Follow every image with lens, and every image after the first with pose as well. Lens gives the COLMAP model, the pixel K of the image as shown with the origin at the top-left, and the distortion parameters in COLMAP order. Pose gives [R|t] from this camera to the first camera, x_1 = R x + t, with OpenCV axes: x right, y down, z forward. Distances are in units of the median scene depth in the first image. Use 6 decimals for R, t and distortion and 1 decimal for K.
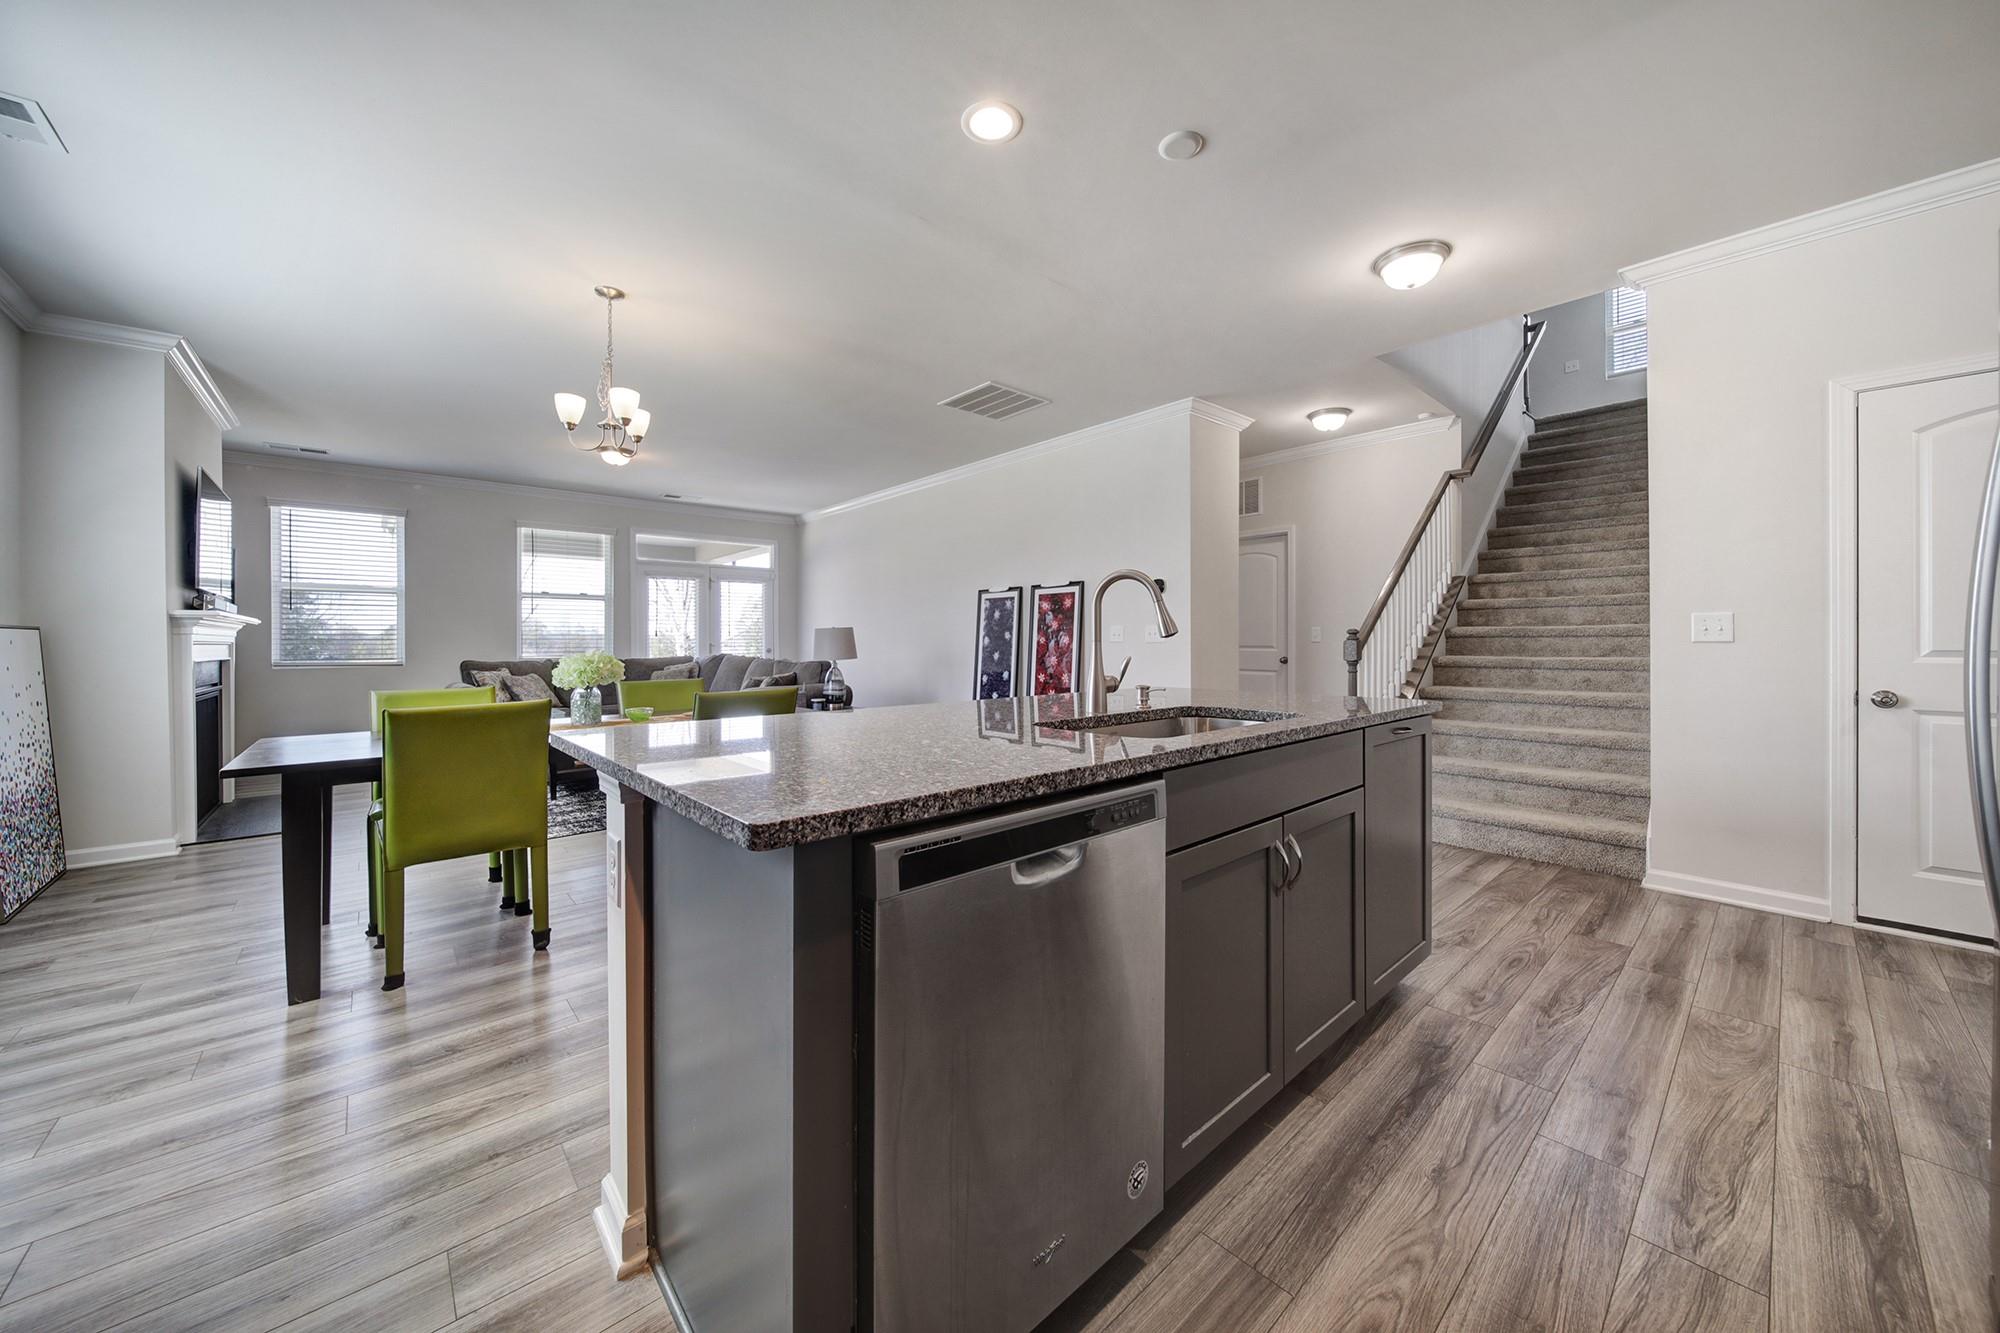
lens RADIAL K [[703.6, 0, 985.3], [0, 703.6, 654.3], [0, 0, 1]] dist [-0.000331, 0.000007]
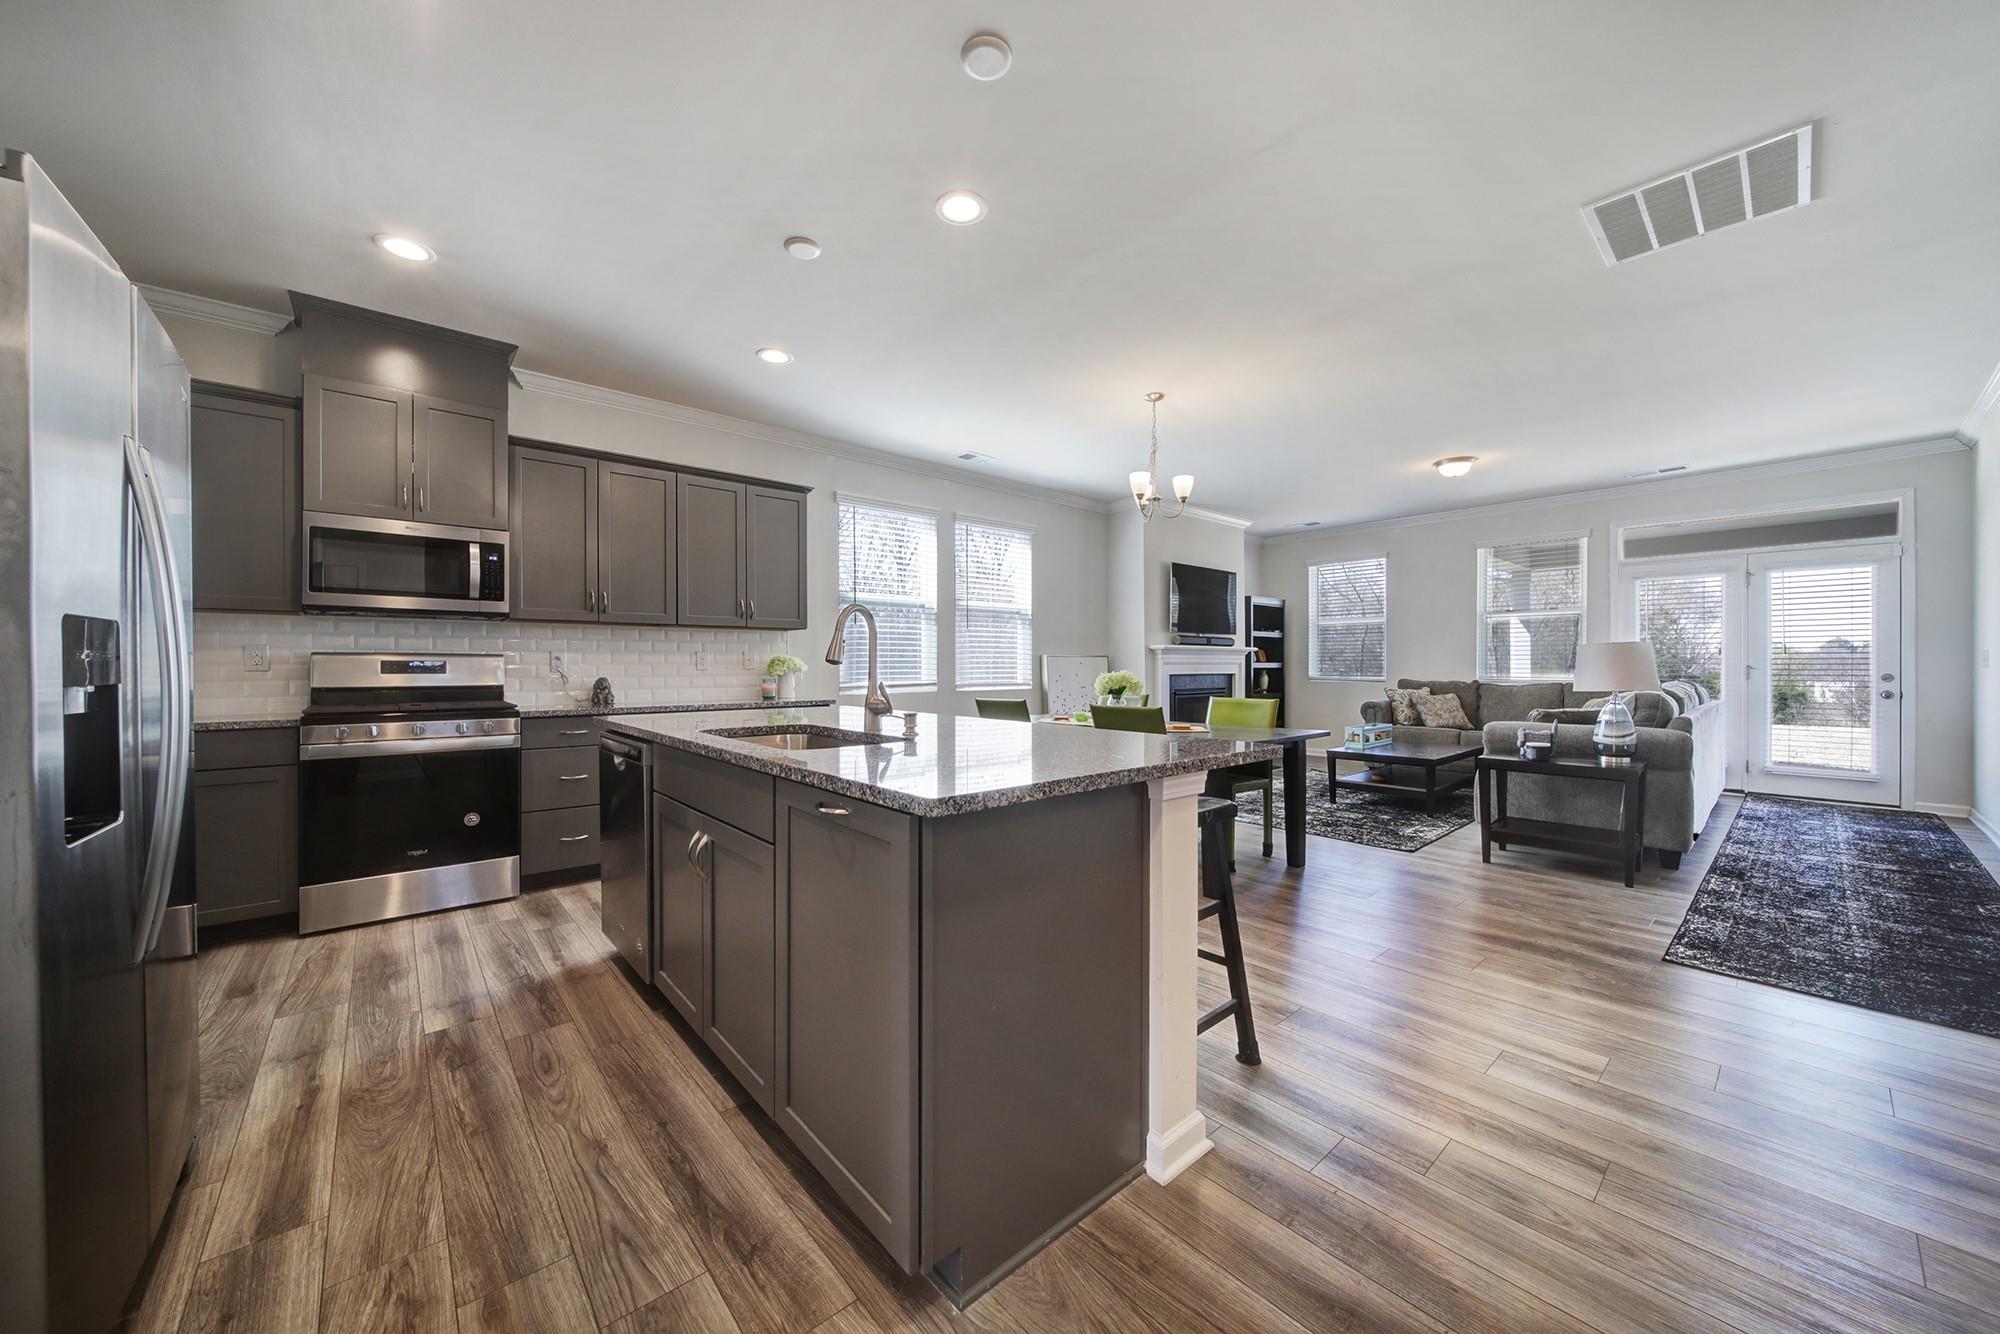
lens RADIAL K [[702.7, 0, 1008.0], [0, 702.7, 666.7], [0, 0, 1]] dist [-0.000844, -0.000080]
pose [[0.010616, 0.007966, -0.999912, 1.641623], [-0.014897, 0.999859, 0.007808, -0.038181], [0.999833, 0.014813, 0.010733, 1.514578]]
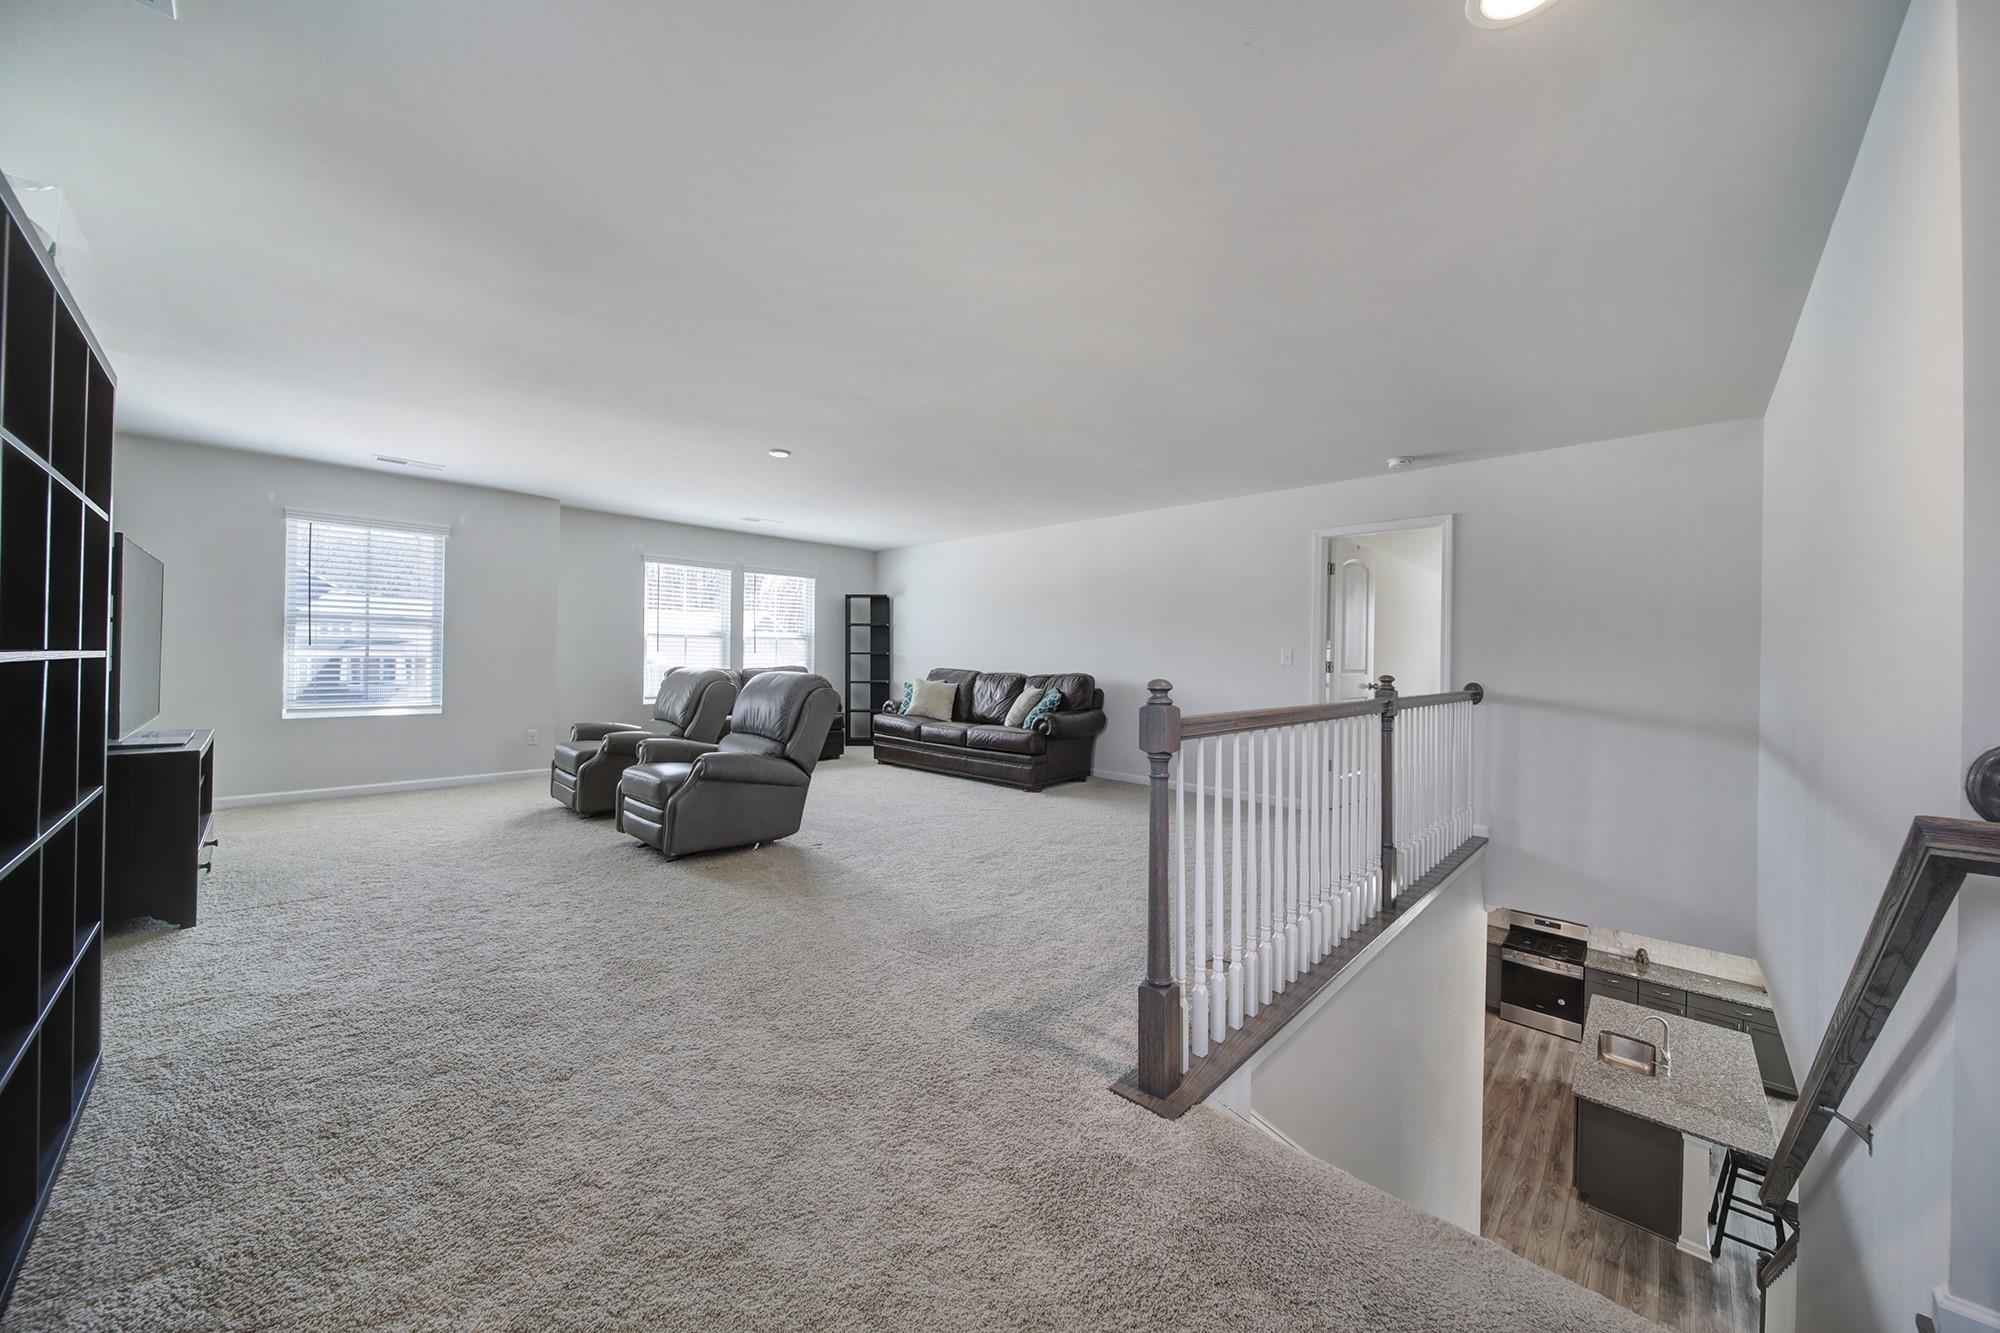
lens RADIAL K [[703.6, 0, 985.3], [0, 703.6, 654.3], [0, 0, 1]] dist [-0.000331, 0.000007]
pose [[-0.996400, -0.009310, -0.084260, 4.266884], [-0.010574, 0.999838, 0.014564, -2.160890], [0.084111, 0.015403, -0.996337, 4.760638]]
